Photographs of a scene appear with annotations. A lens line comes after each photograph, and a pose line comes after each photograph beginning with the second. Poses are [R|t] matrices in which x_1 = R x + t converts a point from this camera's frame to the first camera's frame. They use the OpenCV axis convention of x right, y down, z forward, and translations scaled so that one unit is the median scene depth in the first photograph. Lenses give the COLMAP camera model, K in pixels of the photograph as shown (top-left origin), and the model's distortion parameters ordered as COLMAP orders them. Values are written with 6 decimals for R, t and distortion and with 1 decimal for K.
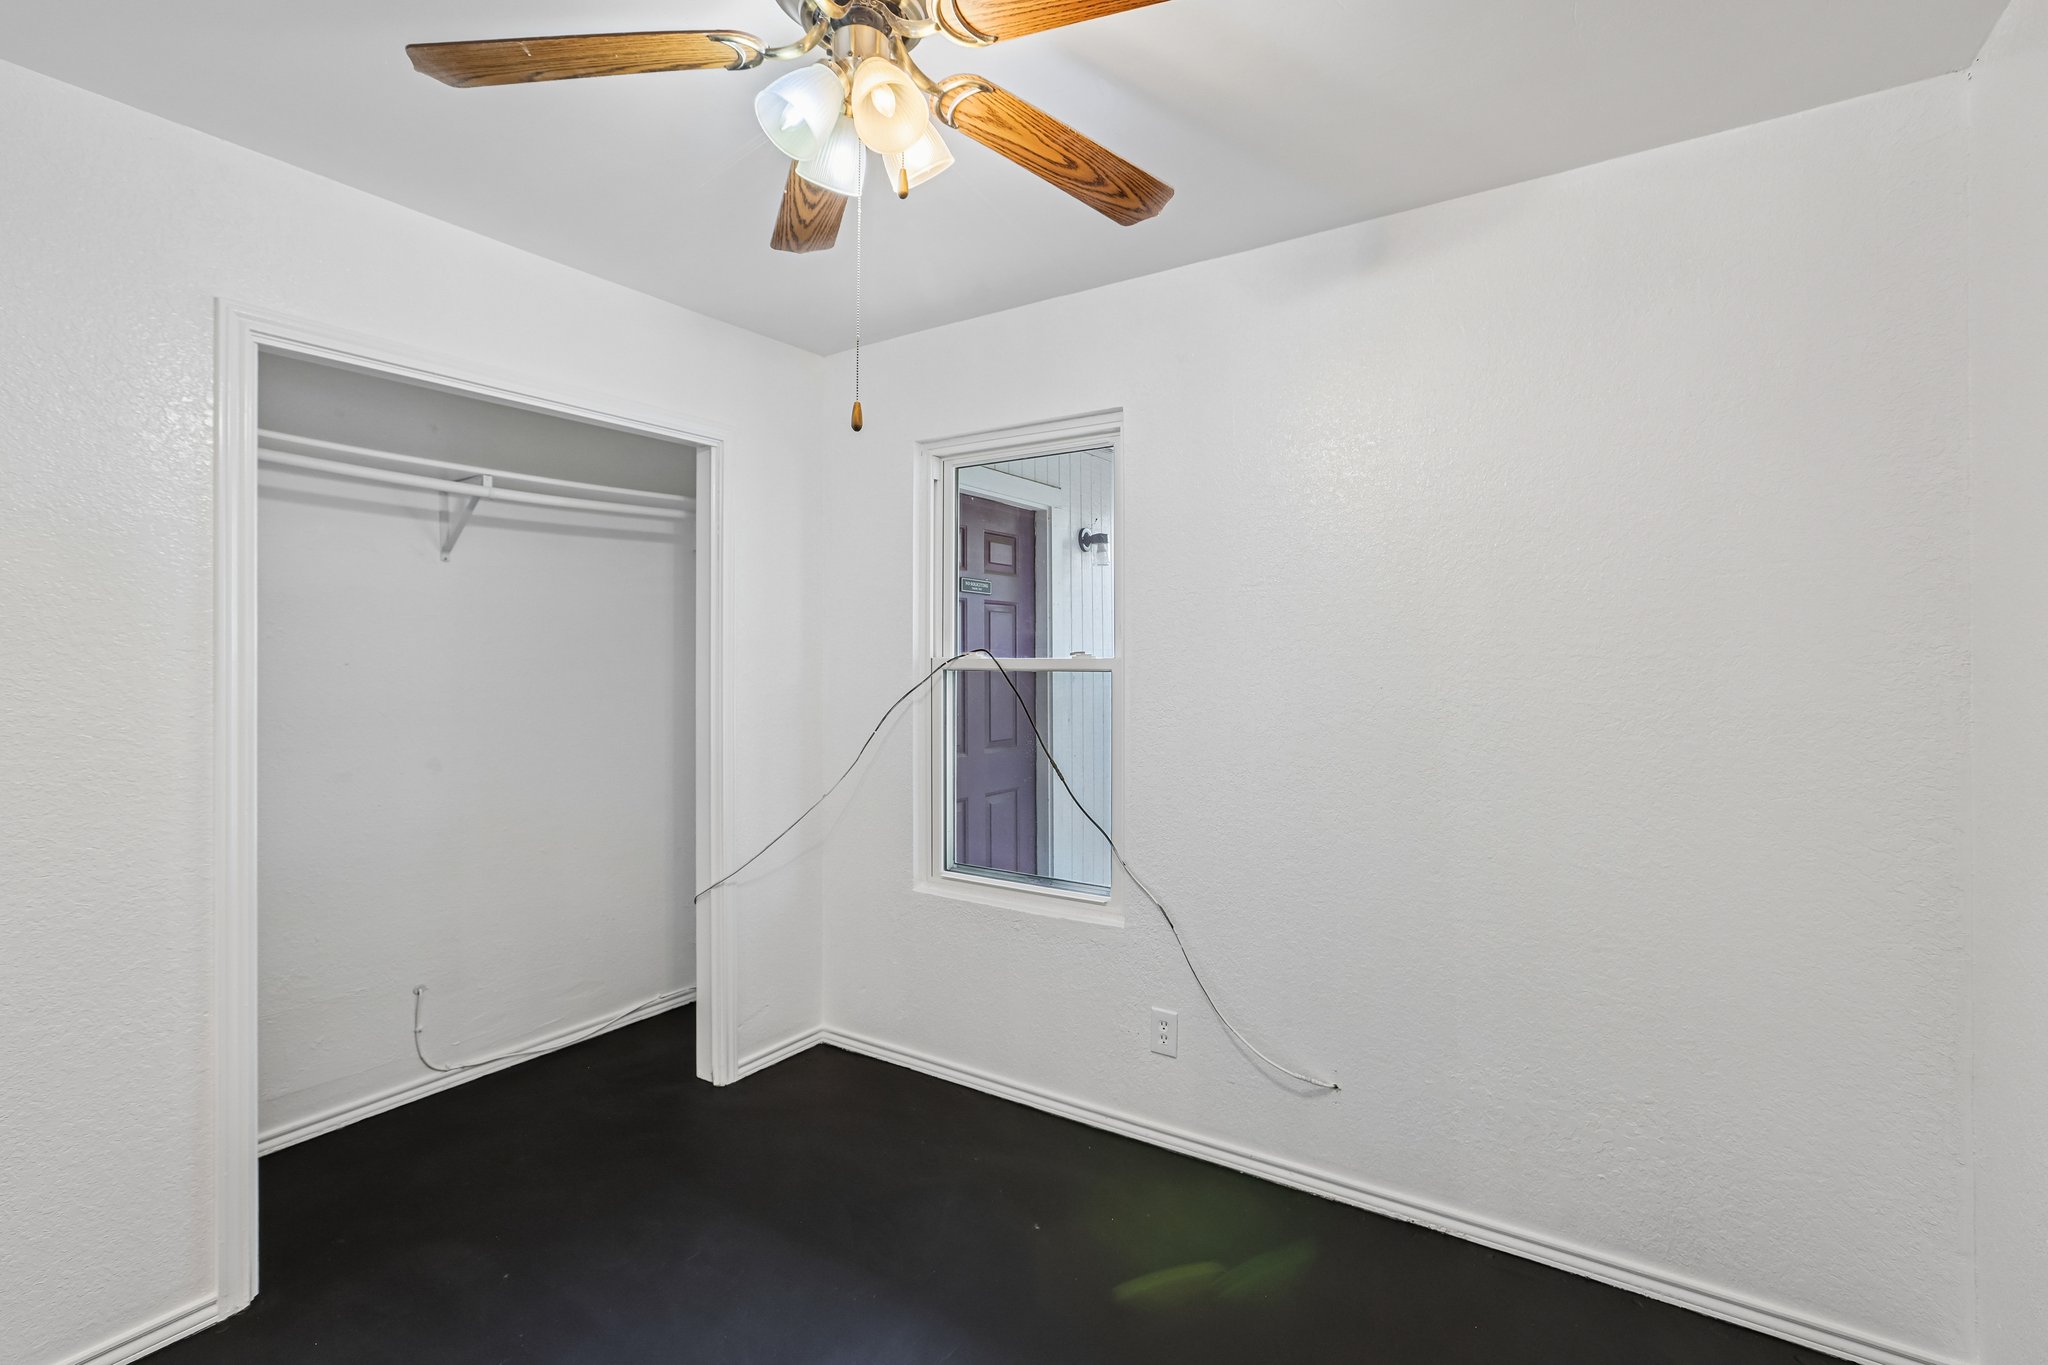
lens RADIAL K [[926.1, 0, 1031.4], [0, 926.1, 665.1], [0, 0, 1]] dist [-0.044543, 0.018889]
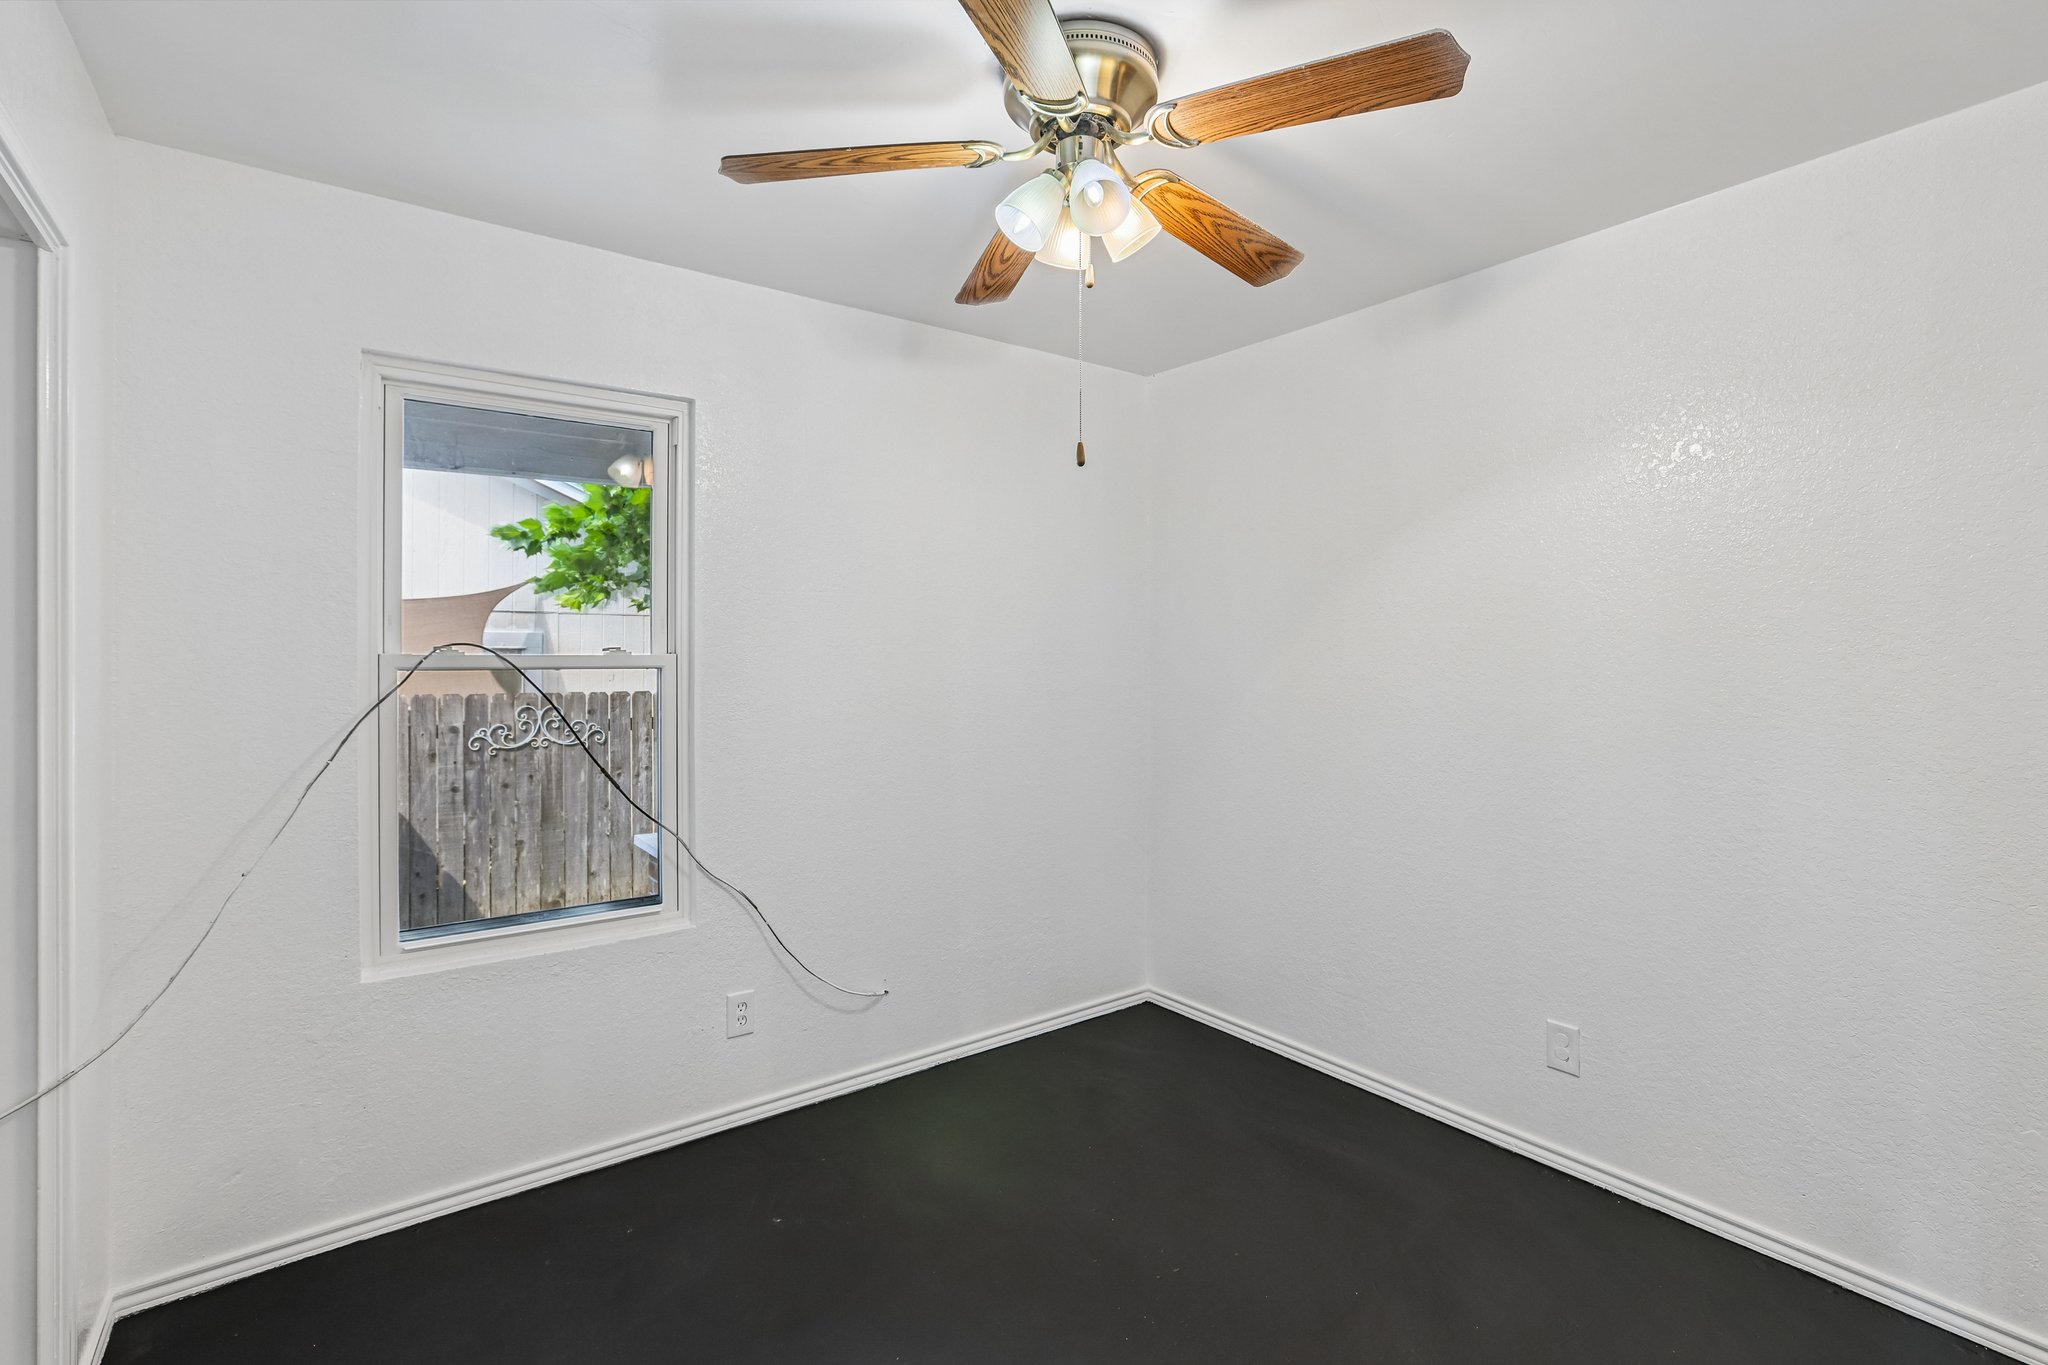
lens RADIAL K [[926.1, 0, 1031.4], [0, 926.1, 665.1], [0, 0, 1]] dist [-0.044543, 0.018889]
pose [[0.341342, -0.005117, 0.939925, -0.702842], [0.011936, 0.999928, 0.001110, 0.007251], [-0.939863, 0.010840, 0.341379, 0.324432]]
